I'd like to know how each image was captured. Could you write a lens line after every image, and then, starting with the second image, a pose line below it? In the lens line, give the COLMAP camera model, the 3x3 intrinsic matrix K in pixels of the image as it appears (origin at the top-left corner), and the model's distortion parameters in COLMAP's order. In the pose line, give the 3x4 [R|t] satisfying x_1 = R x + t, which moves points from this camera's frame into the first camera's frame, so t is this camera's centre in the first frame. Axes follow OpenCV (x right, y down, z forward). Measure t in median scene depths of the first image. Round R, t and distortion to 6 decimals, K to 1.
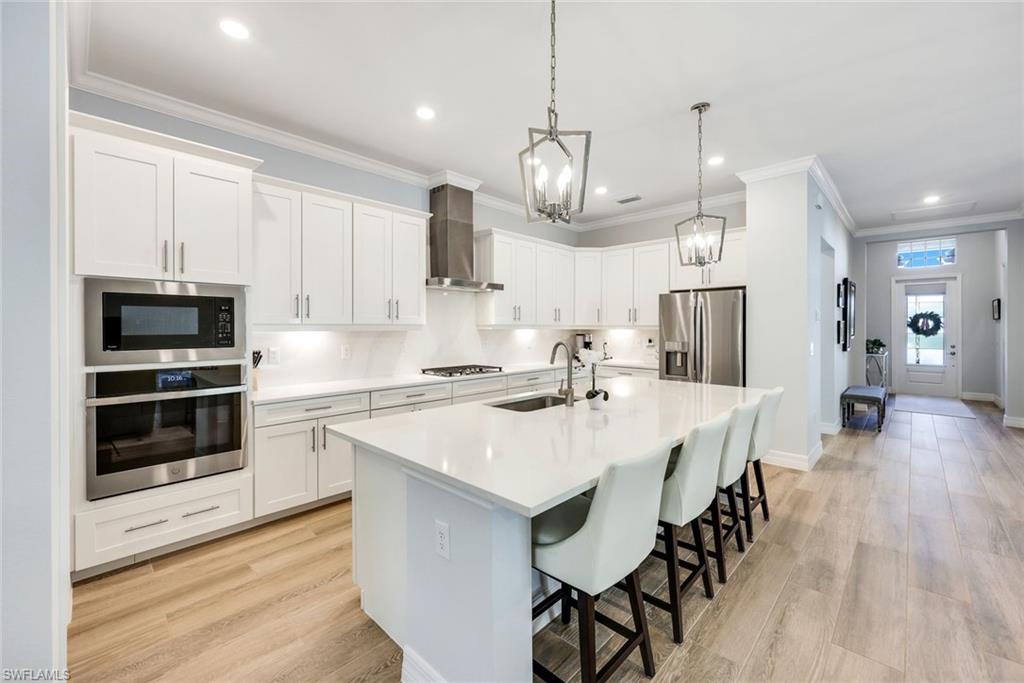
lens RADIAL K [[420.6, 0, 521.3], [0, 420.6, 328.6], [0, 0, 1]] dist [0.002865, 0.000153]
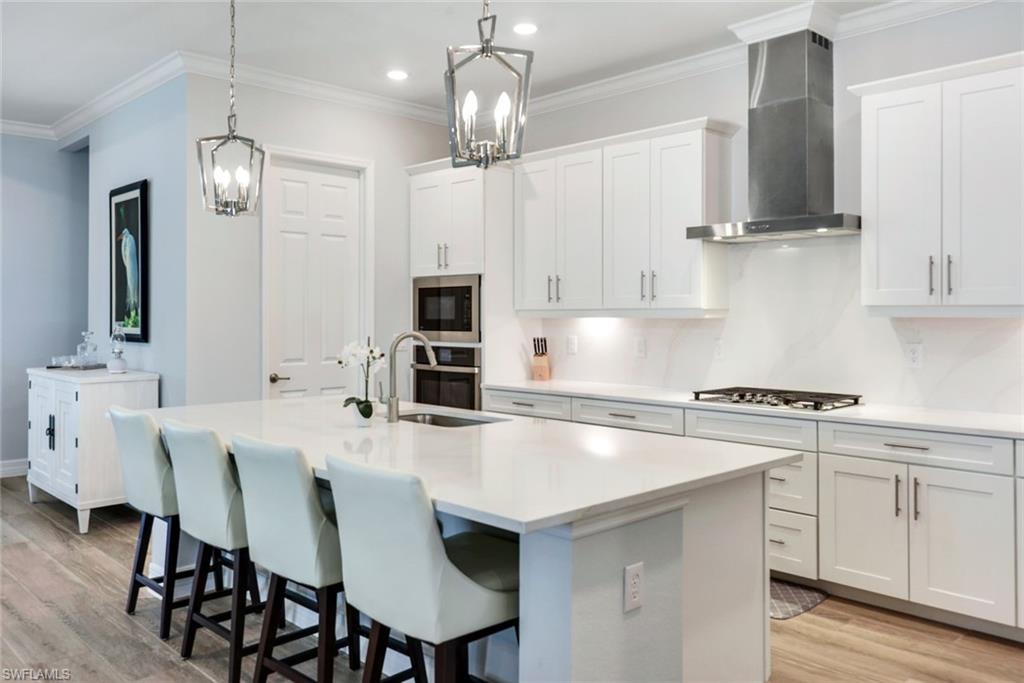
lens RADIAL K [[810.2, 0, 515.0], [0, 810.2, 314.1], [0, 0, 1]] dist [-0.010160, -0.003850]
pose [[-0.051470, -0.000138, -0.998675, 0.724576], [-0.001406, 0.999999, -0.000066, -0.000478], [0.998674, 0.001400, -0.051470, 0.627101]]
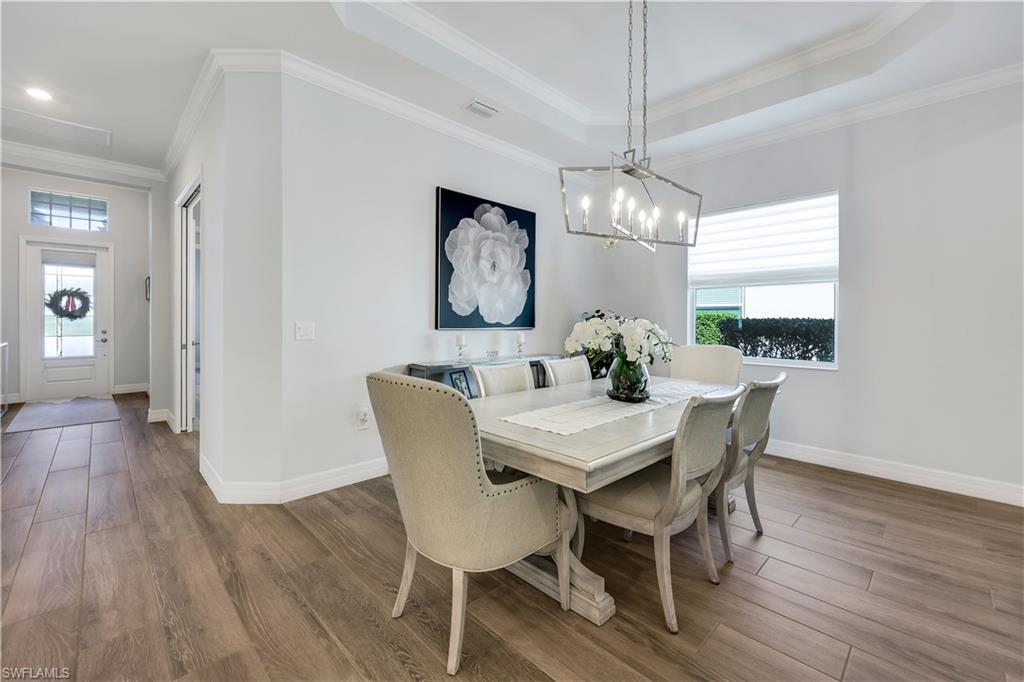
lens RADIAL K [[420.6, 0, 504.1], [0, 420.6, 320.8], [0, 0, 1]] dist [0.002865, 0.000153]
pose [[0.058376, -0.003427, 0.998289, 0.384628], [-0.000556, 0.999994, 0.003466, 0.027510], [-0.998294, -0.000757, 0.058374, 0.270685]]
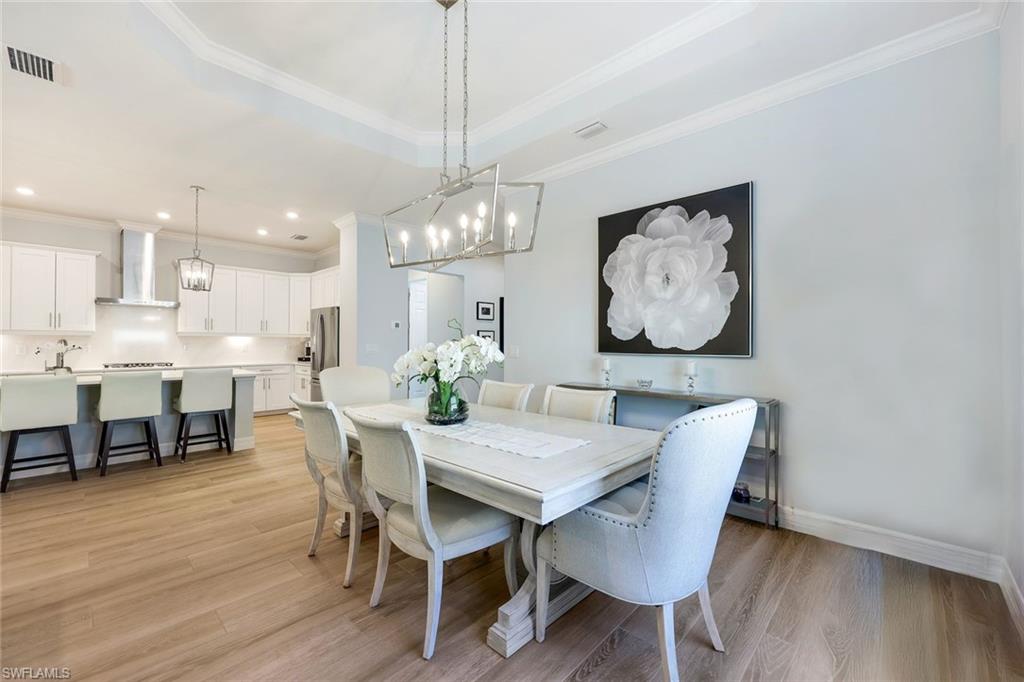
lens RADIAL K [[420.6, 0, 509.8], [0, 420.6, 339.5], [0, 0, 1]] dist [0.002865, 0.000153]
pose [[0.999999, -0.000957, 0.000498, 0.921175], [0.000965, 0.999889, -0.014858, 0.030581], [-0.000484, 0.014859, 0.999889, -0.308056]]
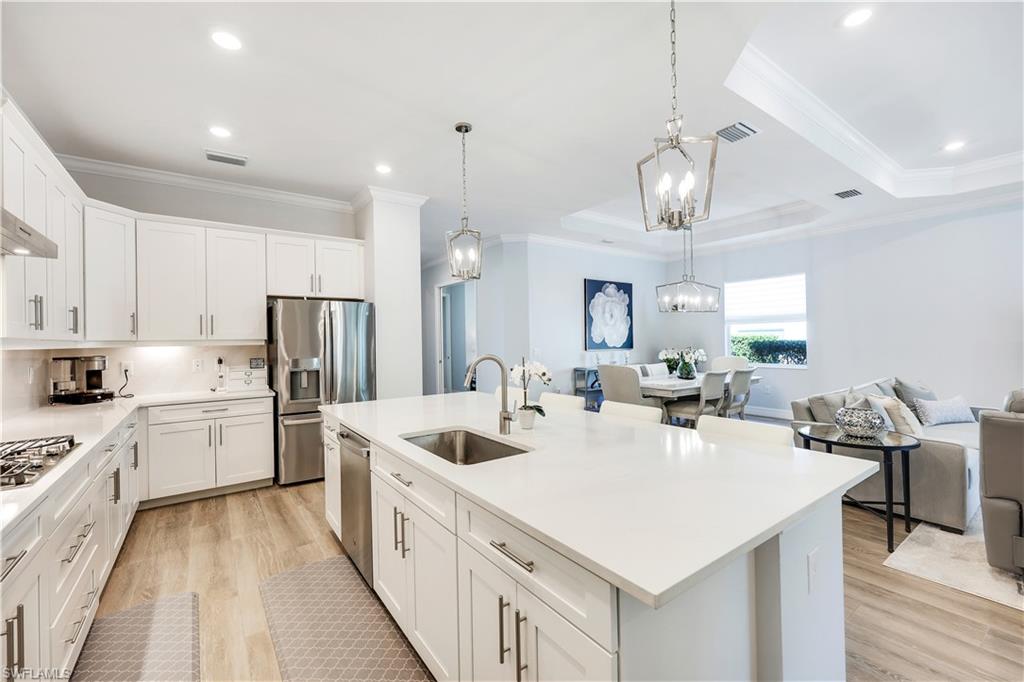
lens RADIAL K [[420.6, 0, 504.3], [0, 420.6, 339.1], [0, 0, 1]] dist [0.002865, 0.000153]
pose [[0.199003, -0.004436, 0.979989, -0.335285], [0.019453, 0.999811, 0.000575, 0.000426], [-0.979806, 0.018949, 0.199052, 0.410634]]
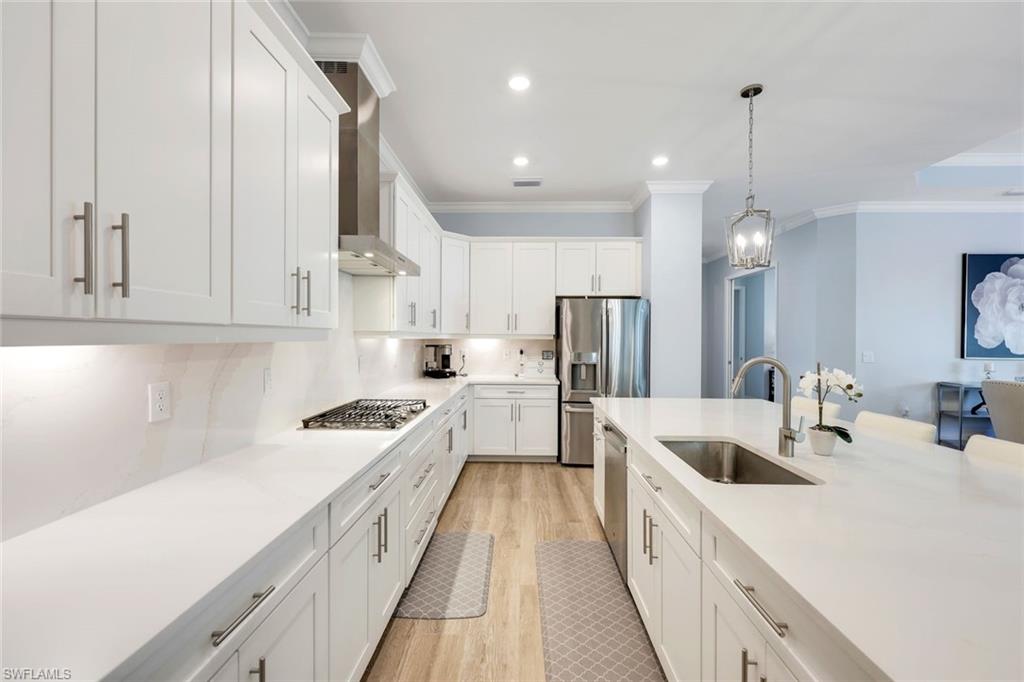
lens RADIAL K [[420.6, 0, 515.9], [0, 420.6, 340.3], [0, 0, 1]] dist [0.002865, 0.000153]
pose [[0.743362, -0.001957, 0.668886, -0.315533], [-0.002151, 0.999984, 0.005317, 0.000350], [-0.668886, -0.005391, 0.743346, 0.389745]]
